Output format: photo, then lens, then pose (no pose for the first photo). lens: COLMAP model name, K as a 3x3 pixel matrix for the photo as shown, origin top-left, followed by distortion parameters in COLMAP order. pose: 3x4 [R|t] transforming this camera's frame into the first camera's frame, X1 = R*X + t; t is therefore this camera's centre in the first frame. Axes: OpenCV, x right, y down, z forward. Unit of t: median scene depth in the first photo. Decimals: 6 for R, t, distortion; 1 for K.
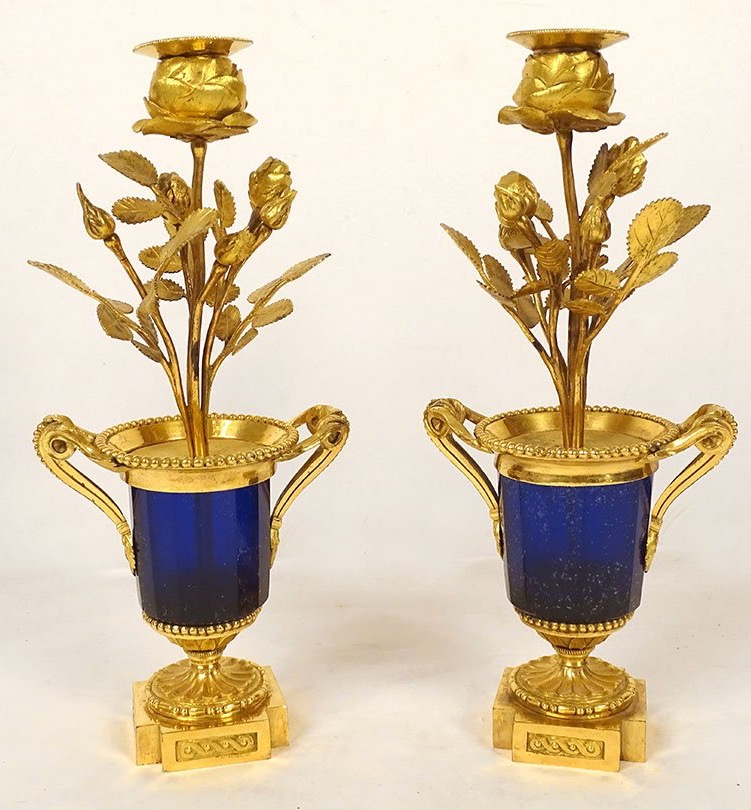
lens RADIAL K [[1165.4, 0, 374.8], [0, 1165.4, 402.1], [0, 0, 1]] dist [0.011803, 0.000000]
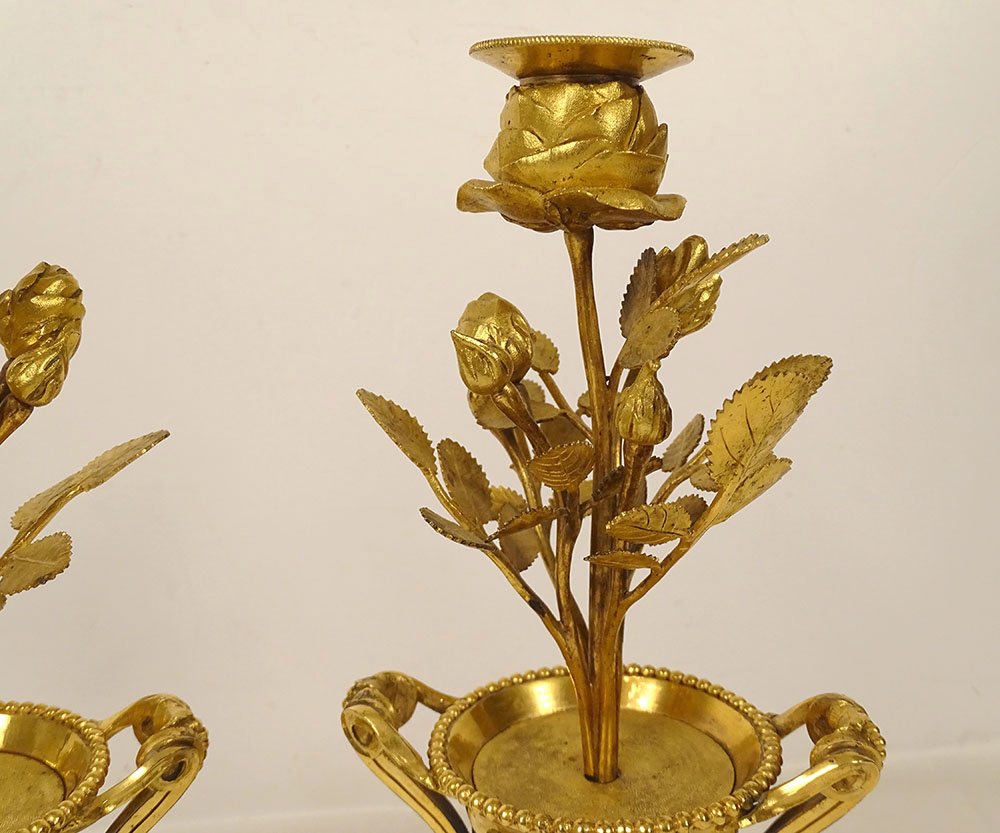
lens RADIAL K [[1039.7, 0, 542.8], [0, 1039.7, 403.6], [0, 0, 1]] dist [-0.009089, 0.000000]
pose [[0.989629, -0.014150, 0.142951, 0.071922], [0.015932, 0.999809, -0.011335, -0.138369], [-0.142763, 0.013495, 0.989665, 0.499814]]
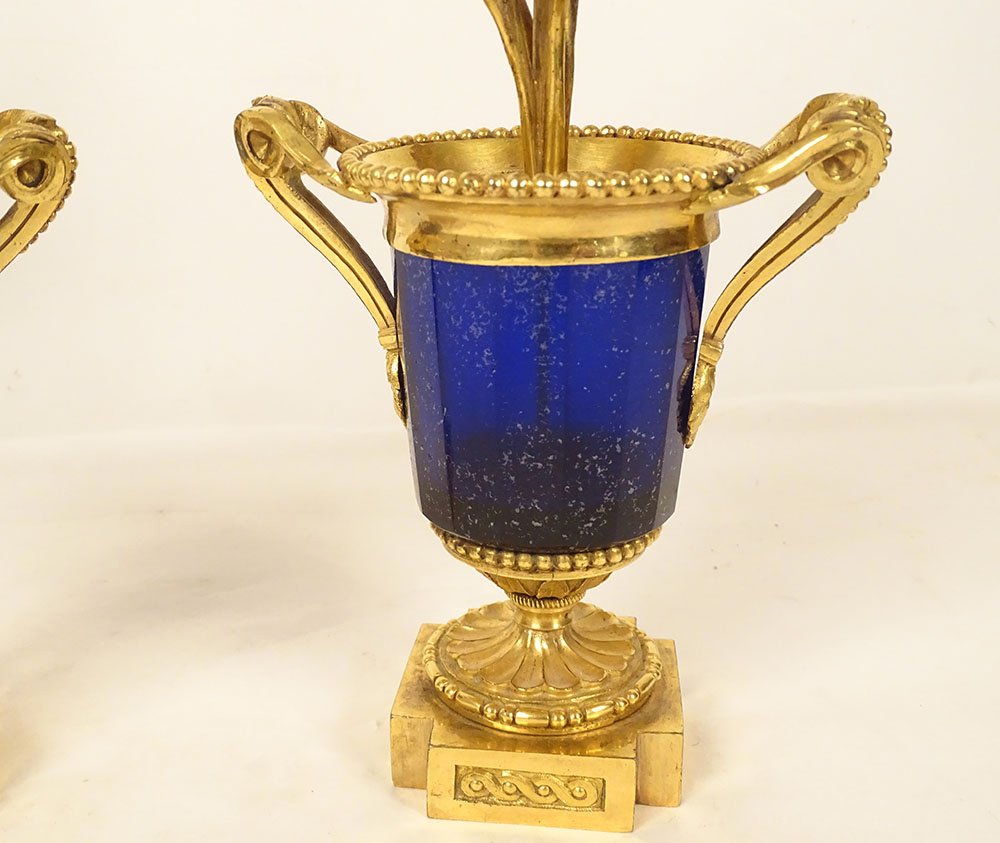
lens RADIAL K [[1146.3, 0, 496.6], [0, 1146.3, 422.2], [0, 0, 1]] dist [-0.024086, 0.000000]
pose [[0.991671, -0.021047, 0.127069, 0.089468], [0.004390, 0.991509, 0.129961, 0.071784], [-0.128726, -0.128320, 0.983343, 0.534186]]
